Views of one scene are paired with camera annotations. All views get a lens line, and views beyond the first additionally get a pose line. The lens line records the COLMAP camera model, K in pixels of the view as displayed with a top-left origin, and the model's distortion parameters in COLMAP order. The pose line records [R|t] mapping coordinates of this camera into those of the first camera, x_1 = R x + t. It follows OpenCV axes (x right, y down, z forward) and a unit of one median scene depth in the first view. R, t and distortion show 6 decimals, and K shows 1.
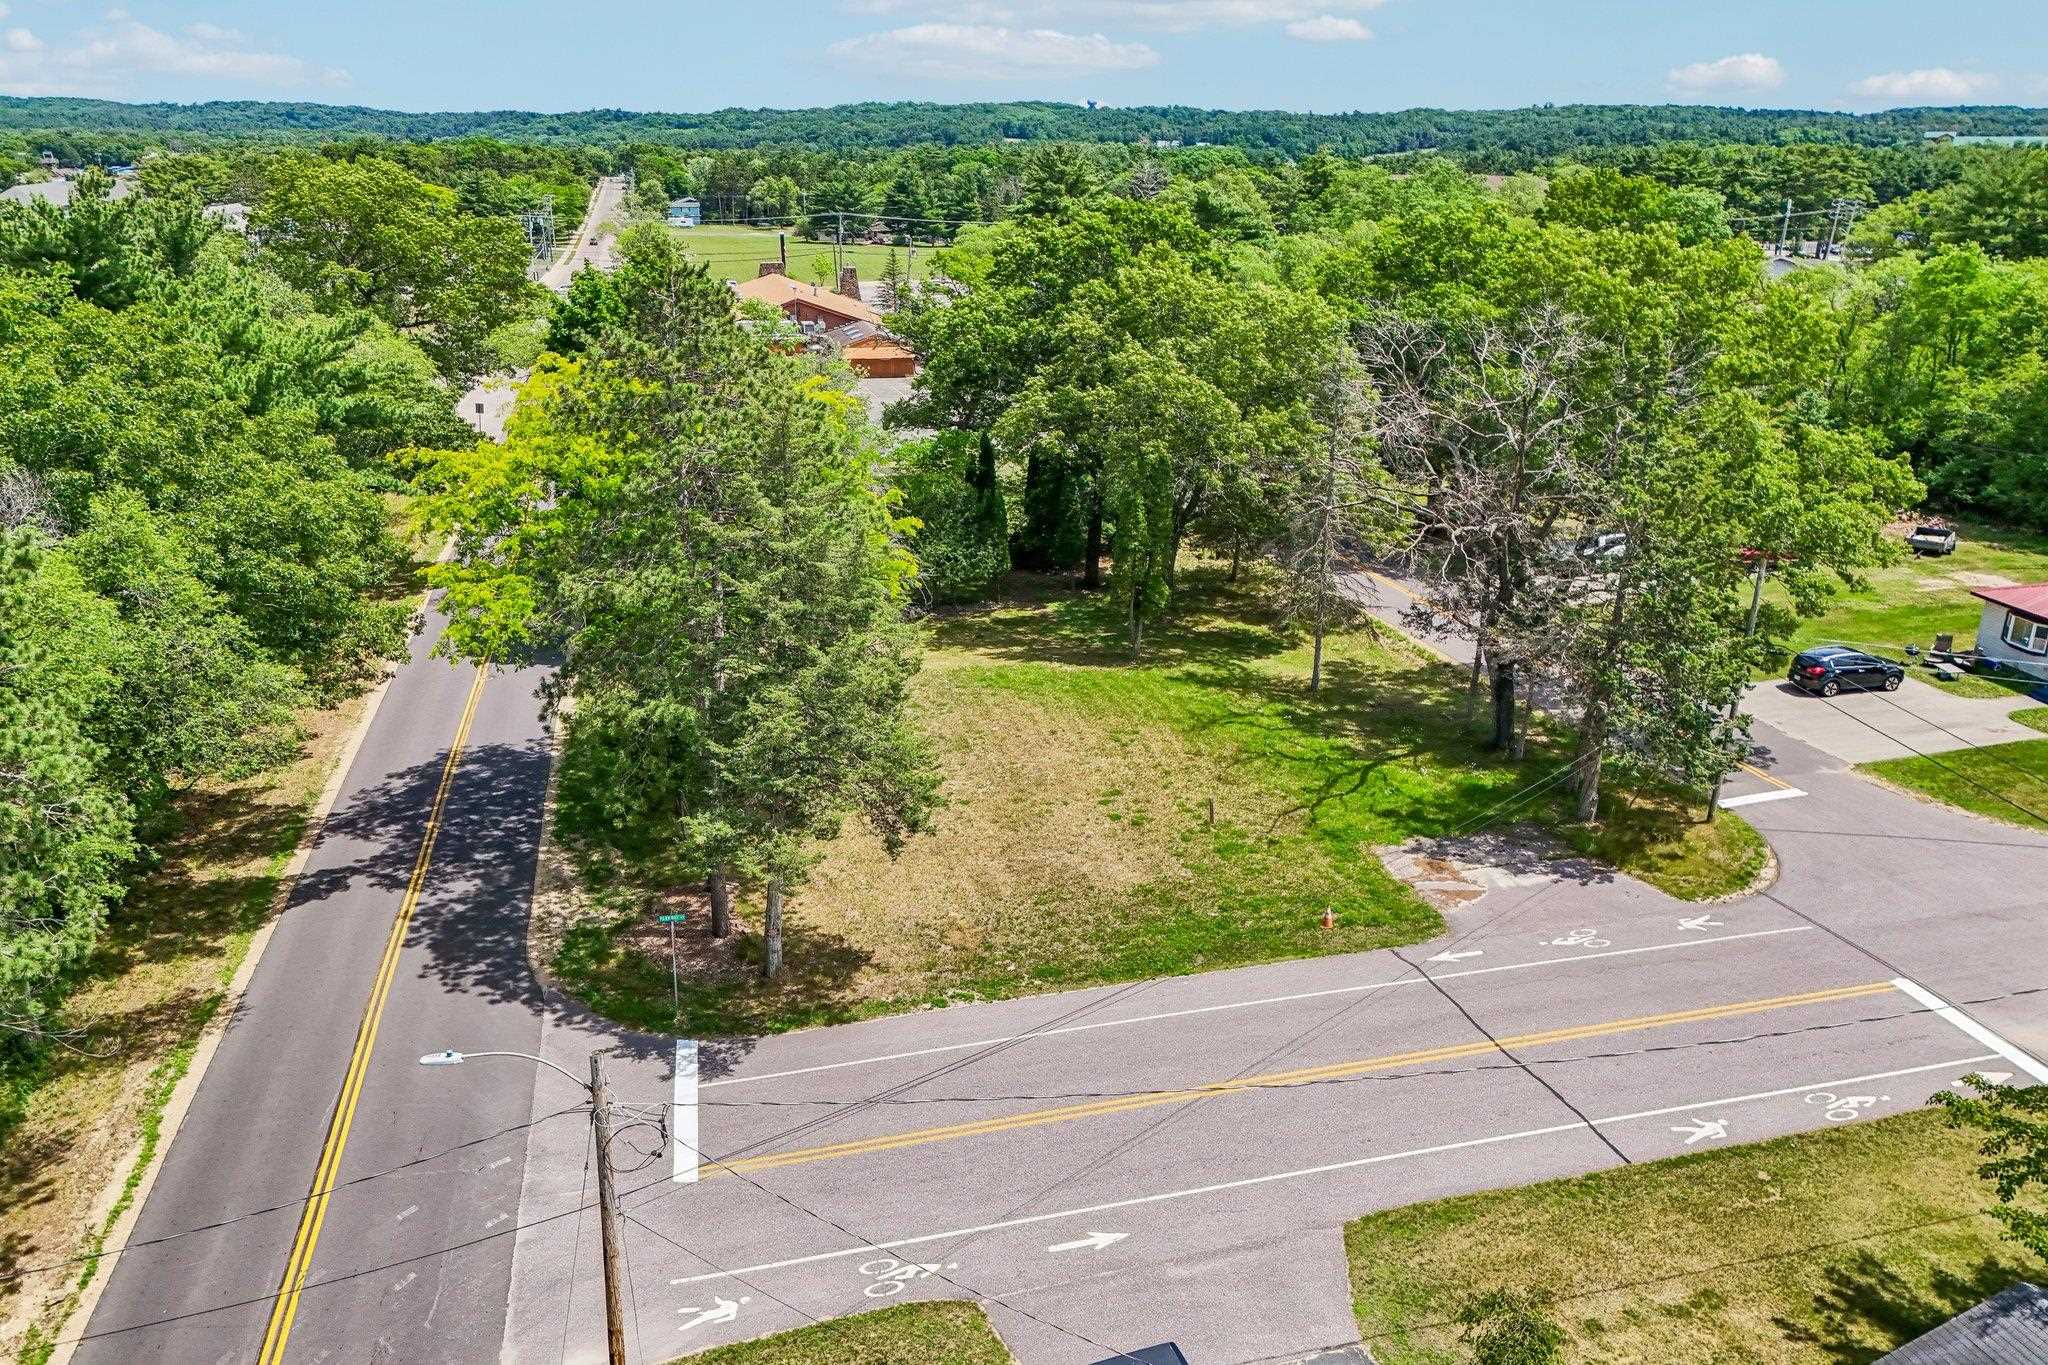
lens RADIAL K [[1489.6, 0, 1024.3], [0, 1489.6, 674.0], [0, 0, 1]] dist [0.060291, -0.048974]
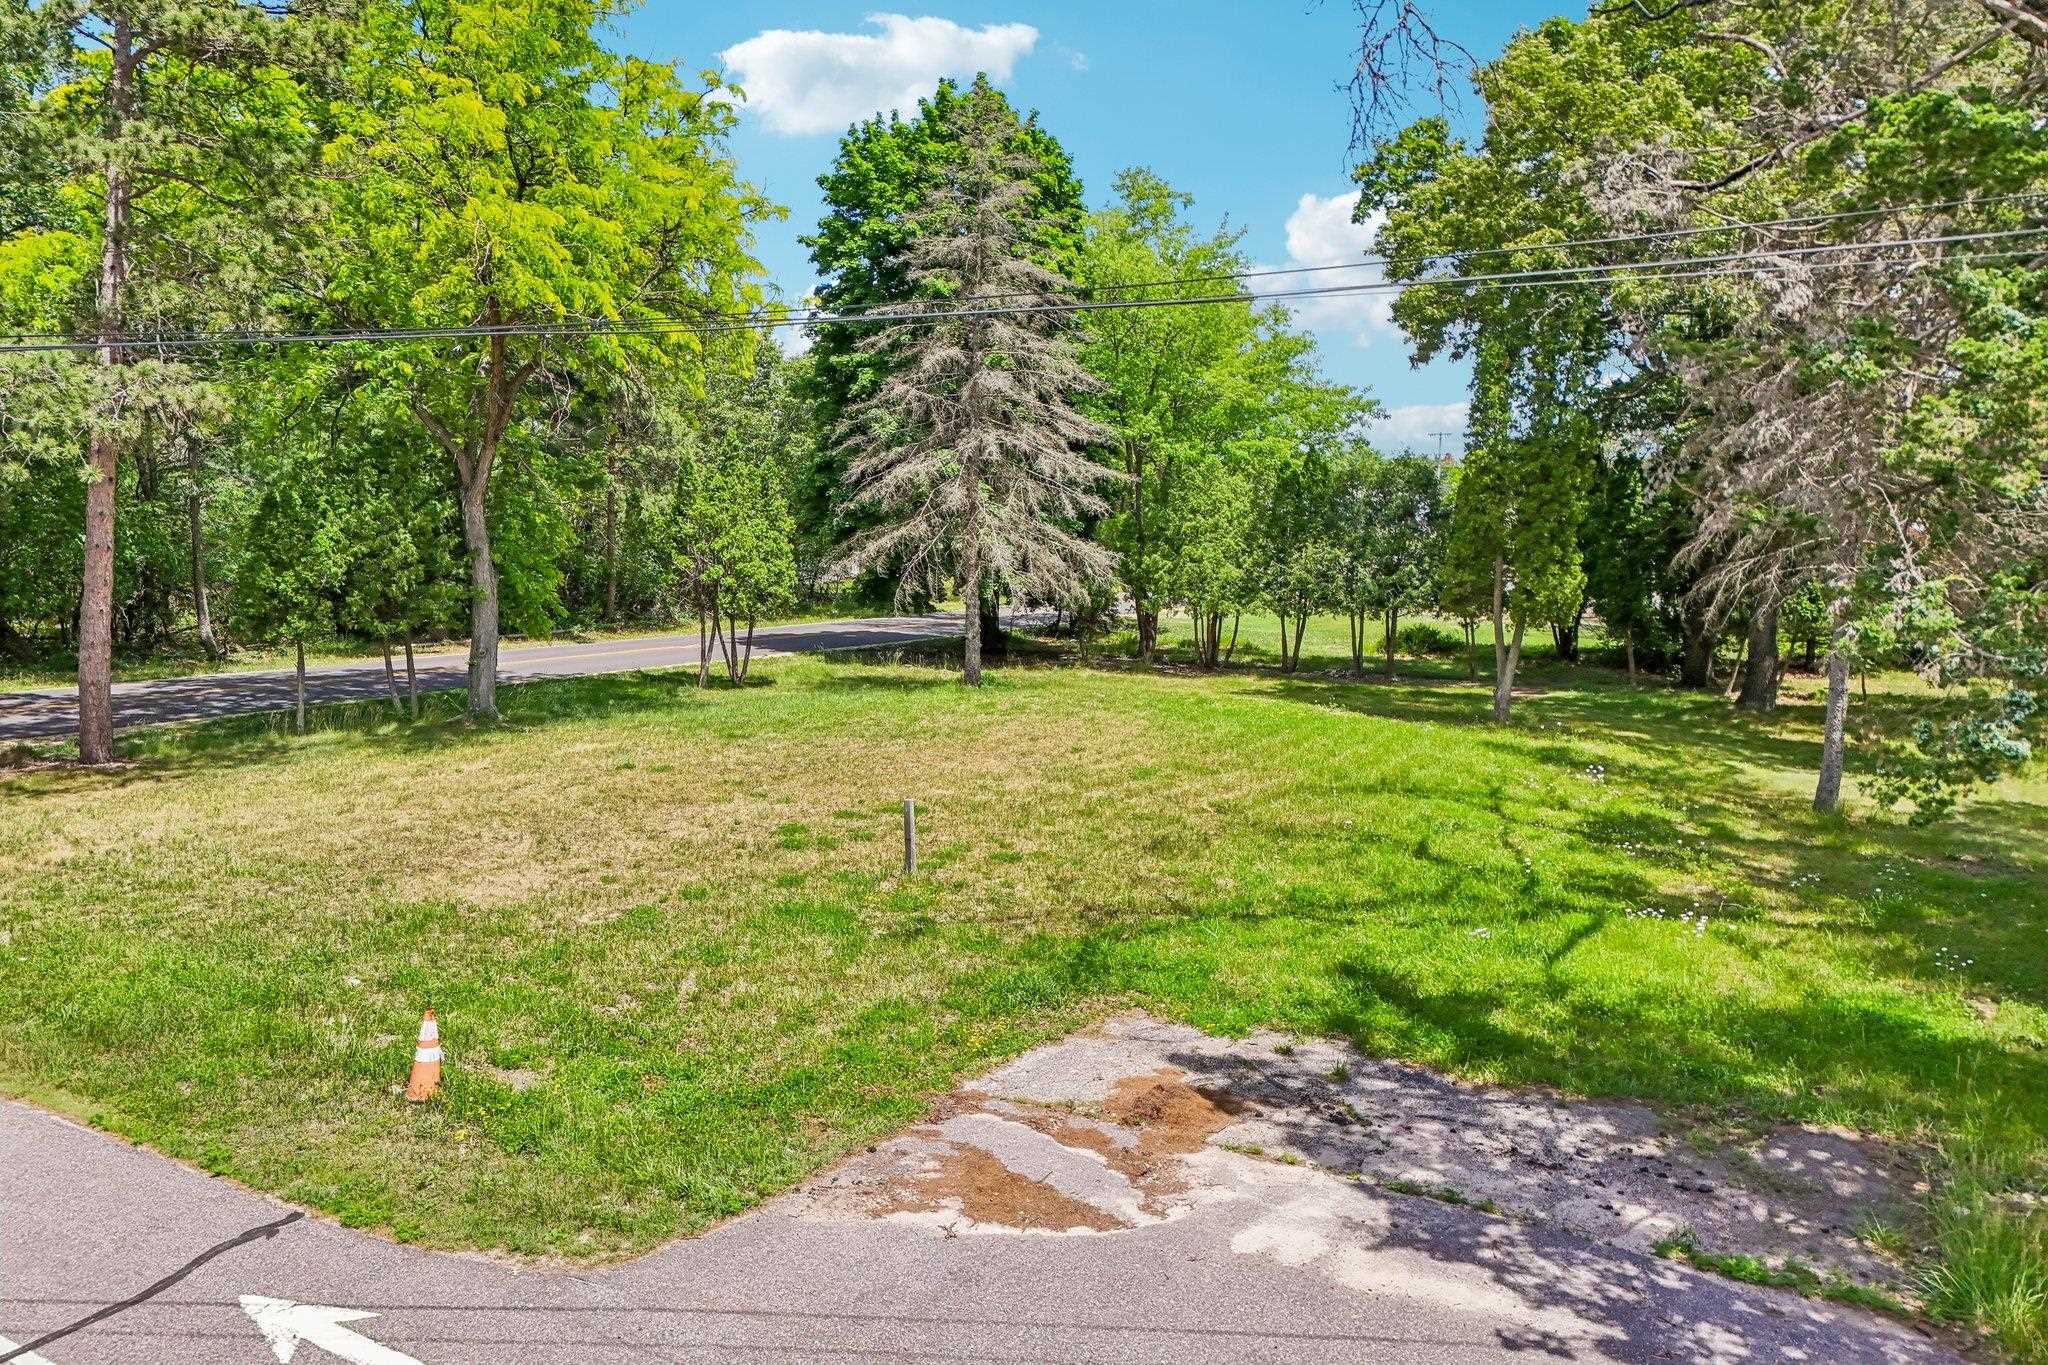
lens RADIAL K [[1502.4, 0, 1017.0], [0, 1502.4, 683.0], [0, 0, 1]] dist [0.066447, -0.059308]
pose [[0.706060, 0.093415, -0.701964, 0.363728], [-0.241924, 0.963441, -0.115124, 0.082433], [0.665547, 0.251106, 0.702847, 0.682678]]
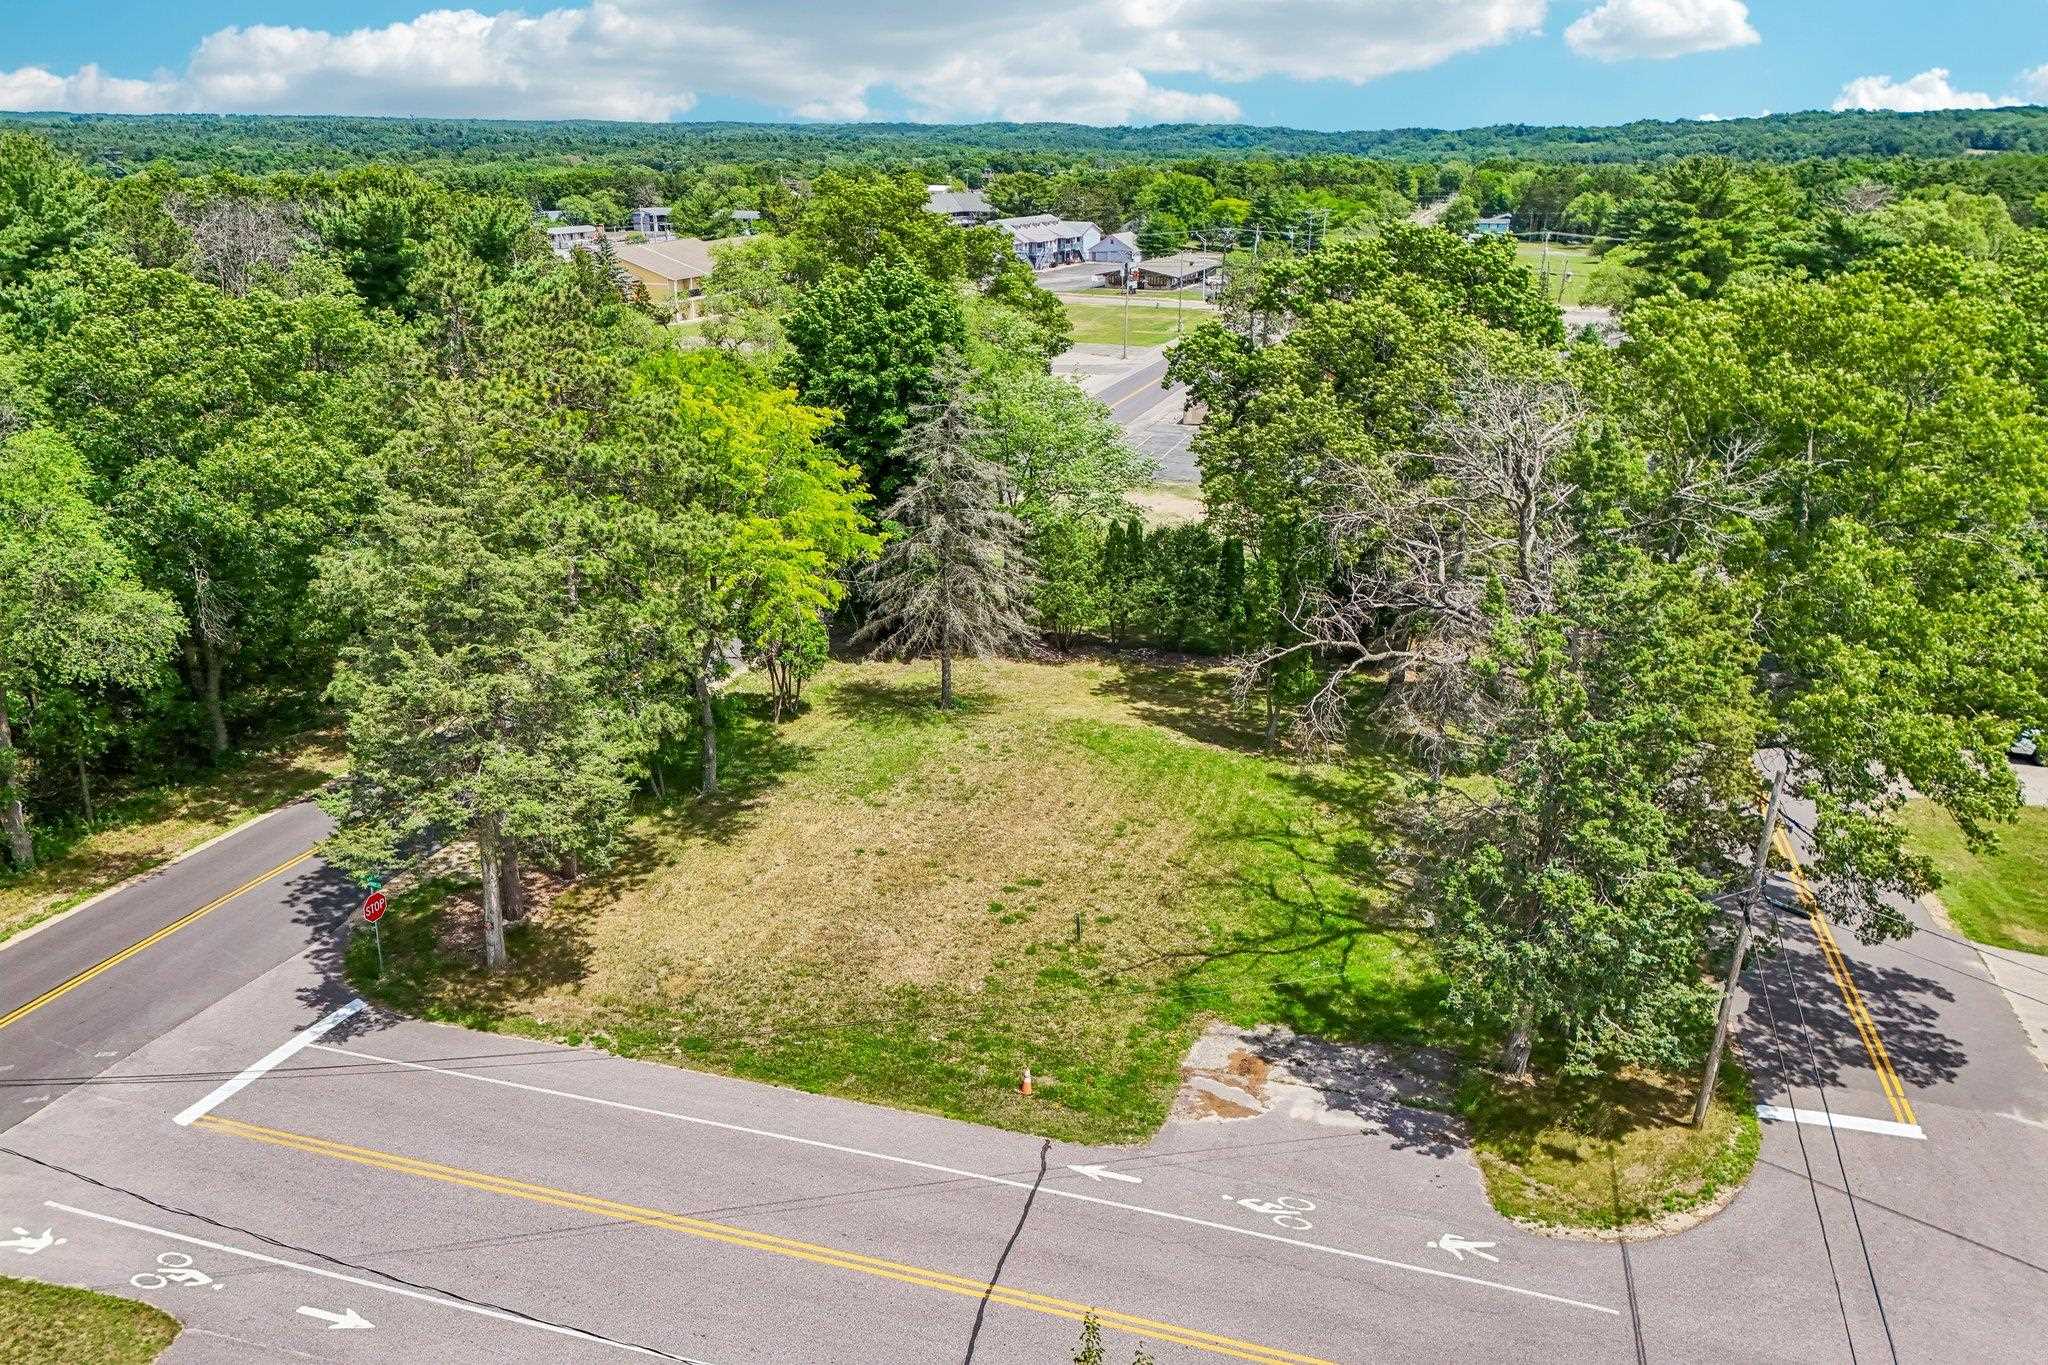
lens RADIAL K [[1489.6, 0, 1024.3], [0, 1489.6, 674.0], [0, 0, 1]] dist [0.060291, -0.048974]
pose [[0.852973, 0.173918, -0.492127, 0.453129], [-0.178394, 0.983215, 0.038270, -0.072711], [0.490522, 0.055149, 0.869682, 0.207277]]
